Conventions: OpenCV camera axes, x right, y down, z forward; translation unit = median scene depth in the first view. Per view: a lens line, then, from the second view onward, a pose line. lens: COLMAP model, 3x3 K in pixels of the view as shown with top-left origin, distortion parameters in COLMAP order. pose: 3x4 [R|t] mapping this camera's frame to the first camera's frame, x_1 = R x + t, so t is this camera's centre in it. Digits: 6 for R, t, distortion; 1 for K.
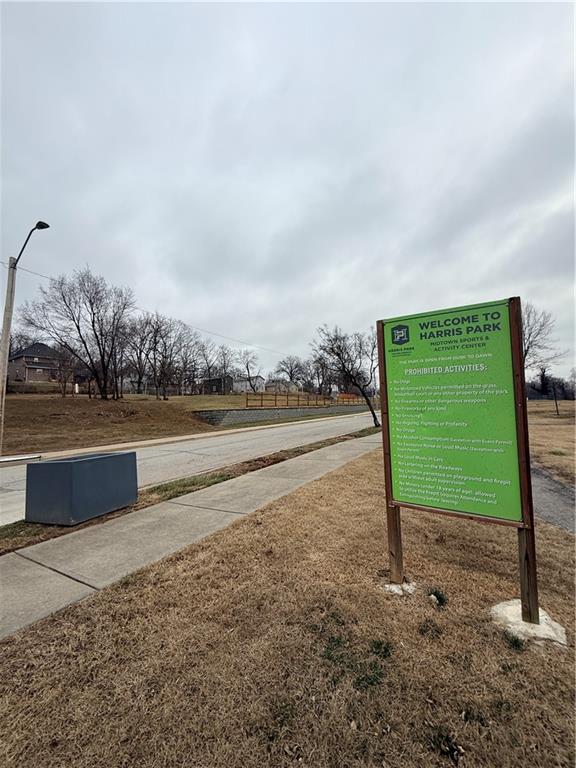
lens RADIAL K [[304.4, 0, 288.2], [0, 304.4, 381.9], [0, 0, 1]] dist [-0.001093, -0.000114]
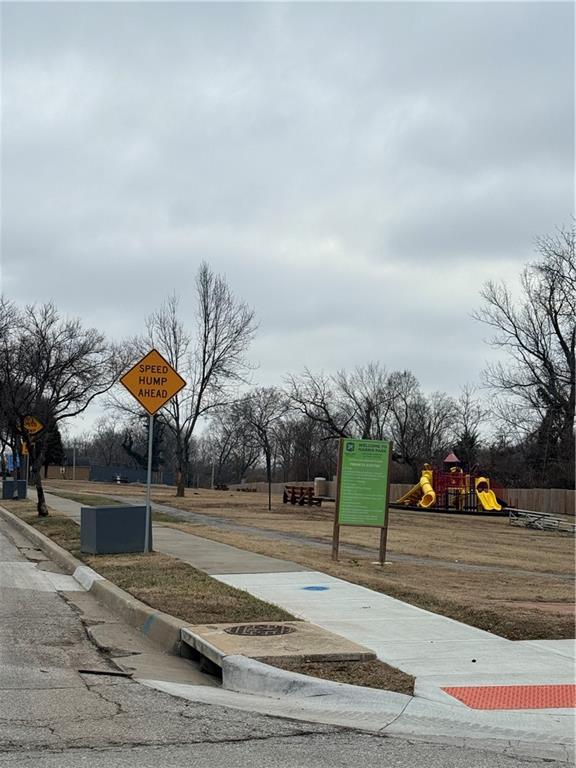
lens RADIAL K [[1203.7, 0, 288.0], [0, 1203.7, 384.0], [0, 0, 1]] dist [0.010151, 0.003744]
pose [[0.667056, 0.119402, 0.735377, -6.459417], [-0.117836, 0.991558, -0.054109, -0.083928], [-0.735630, -0.050560, 0.675494, -4.565762]]
